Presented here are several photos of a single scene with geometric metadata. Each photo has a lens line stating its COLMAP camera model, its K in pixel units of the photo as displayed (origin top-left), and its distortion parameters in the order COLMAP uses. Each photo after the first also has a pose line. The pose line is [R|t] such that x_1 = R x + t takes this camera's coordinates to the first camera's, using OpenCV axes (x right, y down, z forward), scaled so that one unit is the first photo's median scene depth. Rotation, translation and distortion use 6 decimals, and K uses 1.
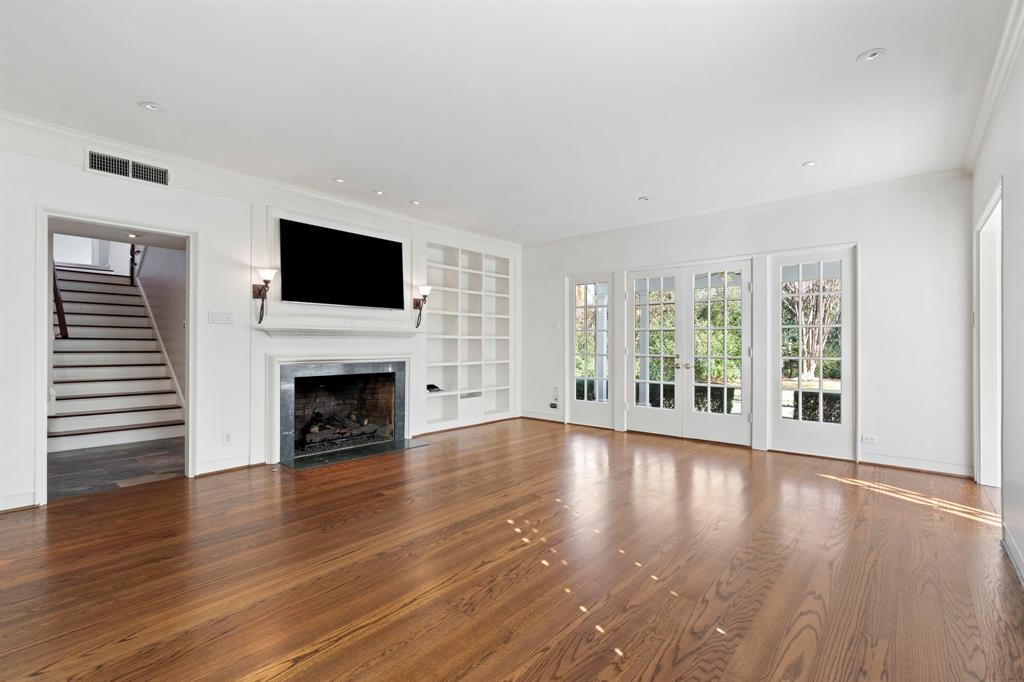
lens RADIAL K [[475.0, 0, 501.1], [0, 475.0, 338.5], [0, 0, 1]] dist [0.000328, 0.000186]
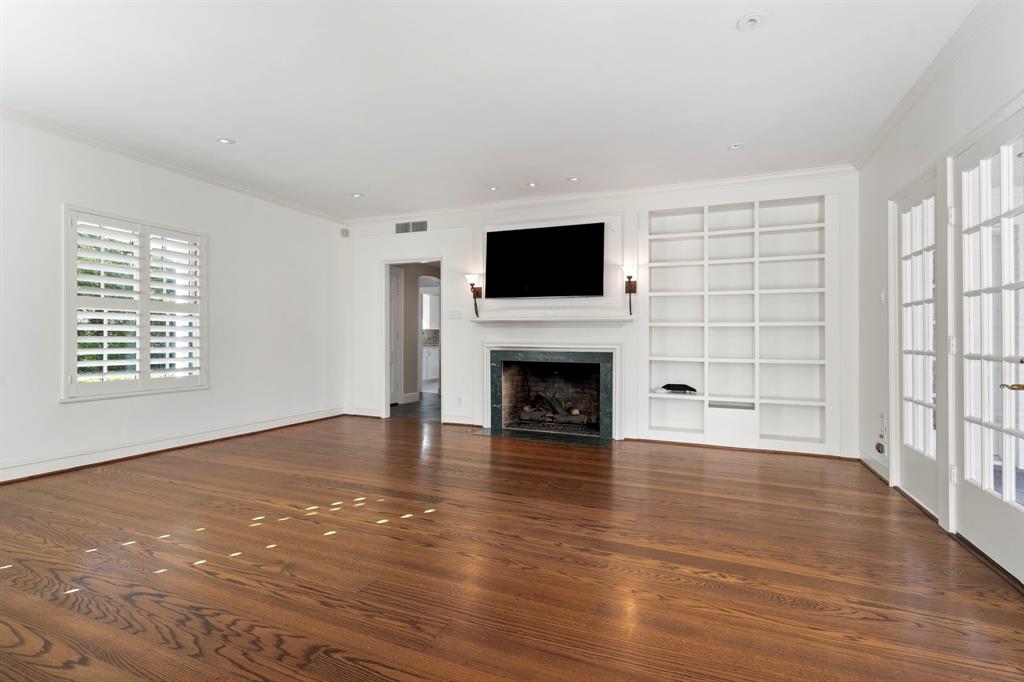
lens RADIAL K [[475.0, 0, 514.2], [0, 475.0, 339.7], [0, 0, 1]] dist [0.000328, 0.000186]
pose [[0.312486, -0.000446, -0.949922, 0.709360], [0.001045, 0.999999, -0.000126, 0.028318], [0.949922, -0.000953, 0.312486, 0.646292]]
